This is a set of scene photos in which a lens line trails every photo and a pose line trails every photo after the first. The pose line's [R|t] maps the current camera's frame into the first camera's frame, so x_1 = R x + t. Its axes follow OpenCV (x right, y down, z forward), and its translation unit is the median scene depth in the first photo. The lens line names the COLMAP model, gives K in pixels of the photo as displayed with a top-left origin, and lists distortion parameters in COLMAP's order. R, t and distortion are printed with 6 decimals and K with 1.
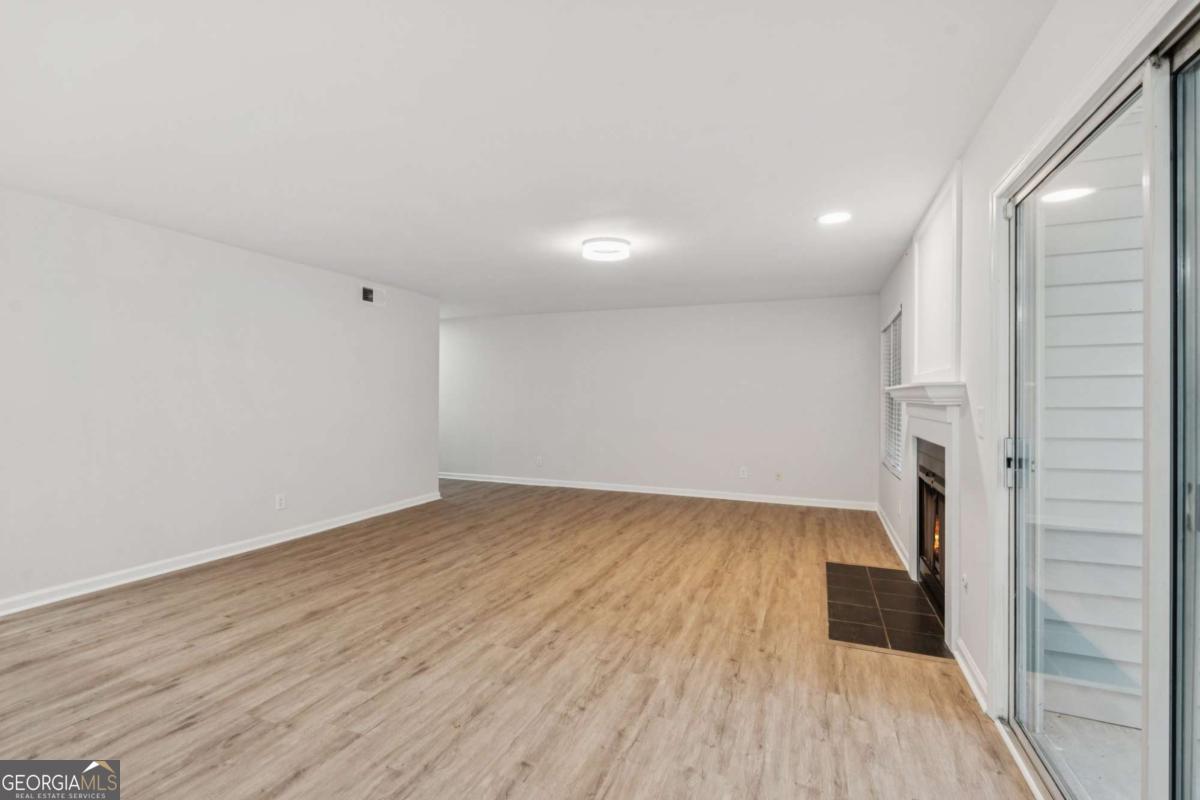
lens RADIAL K [[533.6, 0, 603.9], [0, 533.6, 402.6], [0, 0, 1]] dist [-0.002909, 0.000063]
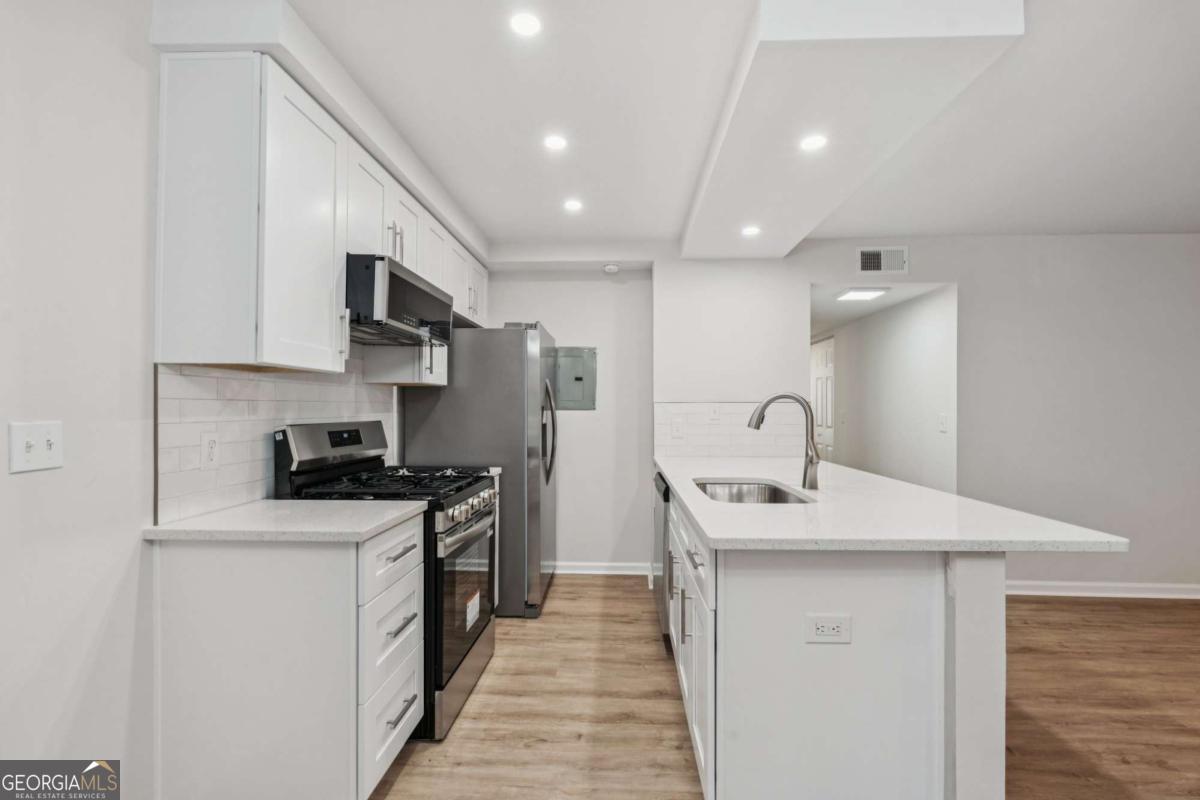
lens RADIAL K [[542.1, 0, 598.9], [0, 542.1, 411.4], [0, 0, 1]] dist [0.000607, -0.000076]
pose [[0.324306, -0.000313, -0.945952, -0.241712], [-0.006322, 0.999977, -0.002498, 0.001211], [0.945931, 0.006790, 0.324297, -0.175136]]
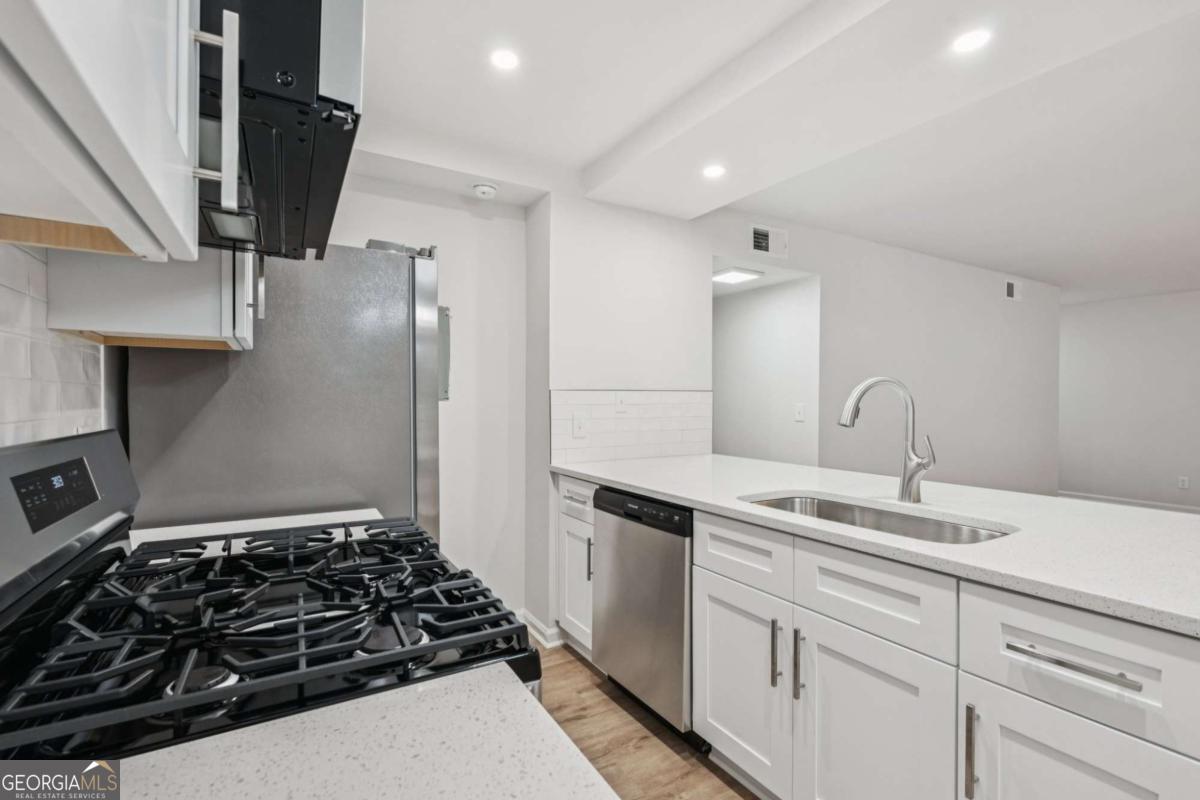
lens RADIAL K [[549.8, 0, 600.0], [0, 549.8, 400.0], [0, 0, 1]] dist [0.000458, 0.000097]
pose [[0.790319, -0.003968, -0.612682, -0.727217], [-0.001322, 0.999966, -0.008181, 0.000792], [0.612694, 0.007275, 0.790287, -0.308276]]
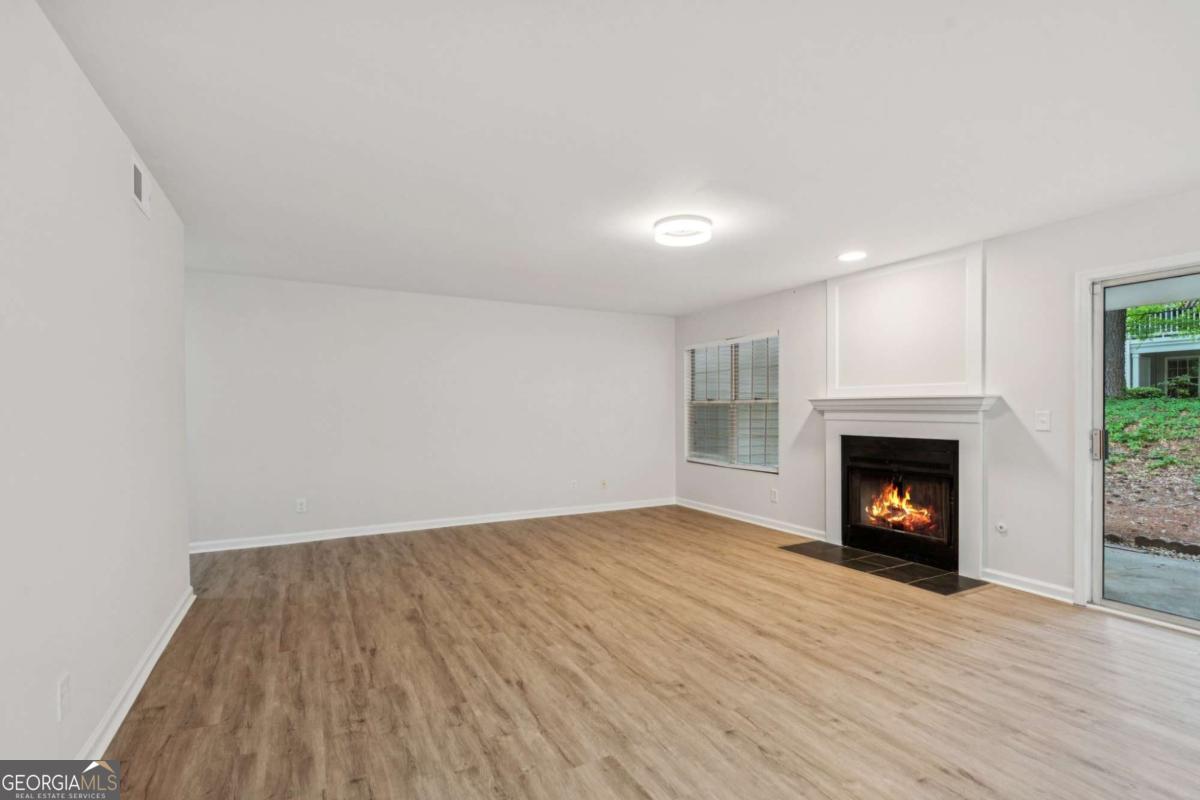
lens RADIAL K [[542.1, 0, 598.9], [0, 542.1, 411.4], [0, 0, 1]] dist [0.000607, -0.000076]
pose [[0.643532, -0.010492, 0.765347, -0.942080], [0.013398, 0.999907, 0.002443, -0.008485], [-0.765302, 0.008682, 0.643613, 0.685763]]
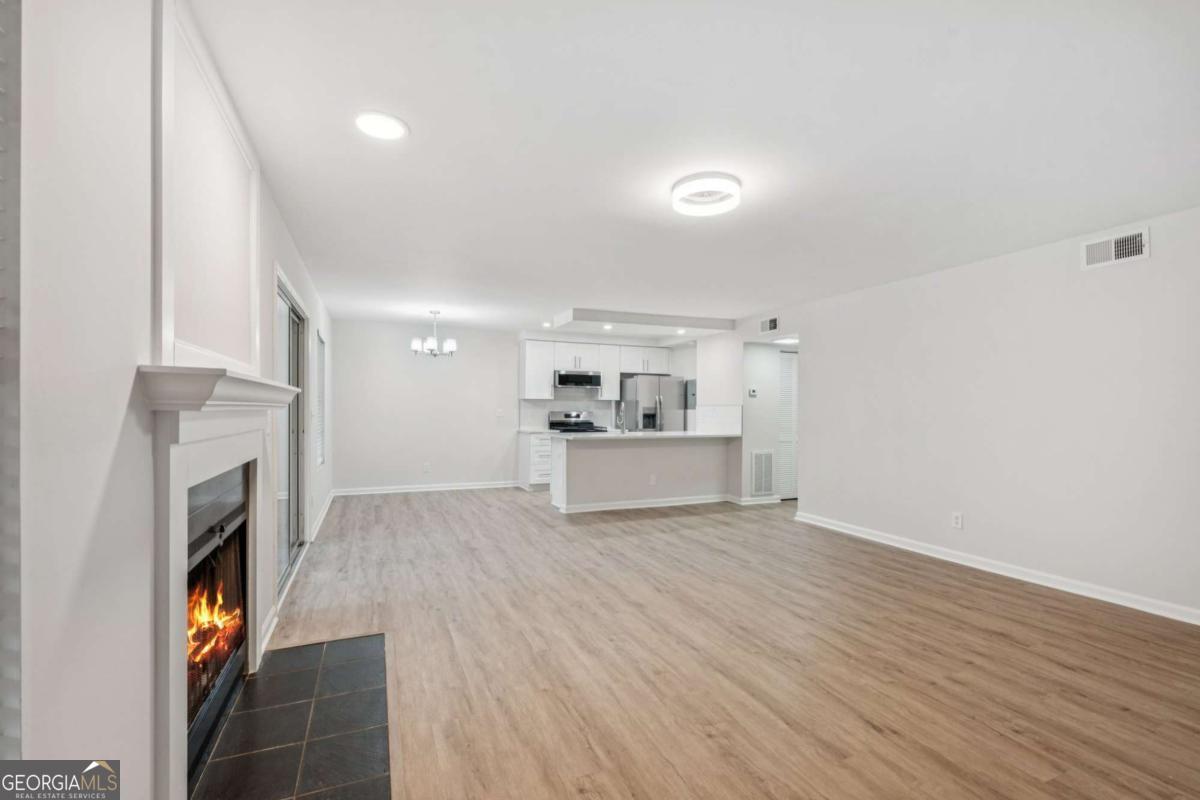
lens RADIAL K [[533.6, 0, 603.9], [0, 533.6, 402.6], [0, 0, 1]] dist [-0.002909, 0.000063]
pose [[-0.703114, -0.016508, -0.710885, 0.752054], [-0.015775, 0.999847, -0.007616, -0.010413], [0.710902, 0.005859, -0.703267, 1.762294]]
